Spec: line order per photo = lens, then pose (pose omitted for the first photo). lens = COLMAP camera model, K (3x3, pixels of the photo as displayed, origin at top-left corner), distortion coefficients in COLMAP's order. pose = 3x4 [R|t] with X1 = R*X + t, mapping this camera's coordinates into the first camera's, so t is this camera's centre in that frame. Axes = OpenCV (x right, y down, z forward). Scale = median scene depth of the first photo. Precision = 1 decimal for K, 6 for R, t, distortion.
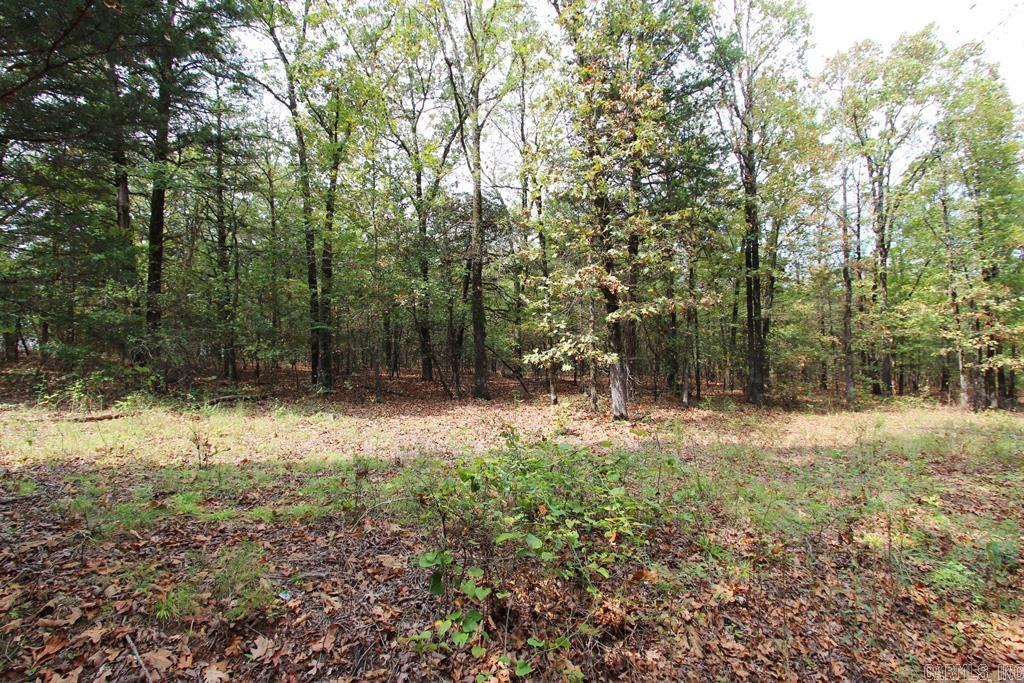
lens RADIAL K [[473.2, 0, 511.1], [0, 473.2, 349.0], [0, 0, 1]] dist [-0.021203, 0.004271]
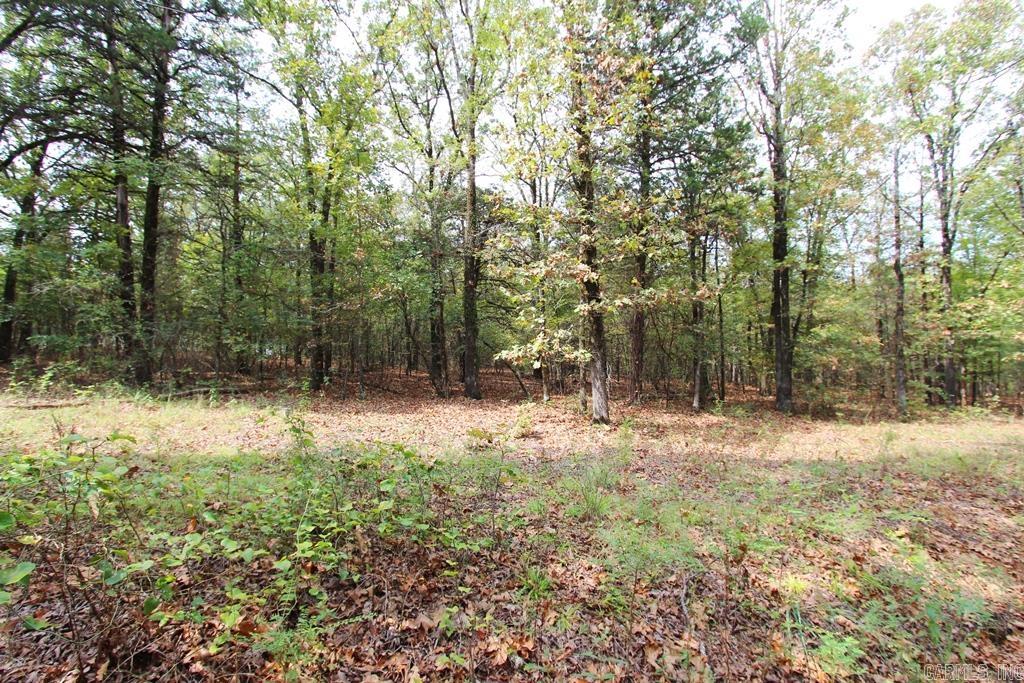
lens RADIAL K [[473.2, 0, 511.1], [0, 473.2, 349.0], [0, 0, 1]] dist [-0.021203, 0.004271]
pose [[0.993970, 0.010262, -0.109172, 0.096782], [-0.010966, 0.999923, -0.005854, 0.008616], [0.109104, 0.007016, 0.994006, 0.046426]]
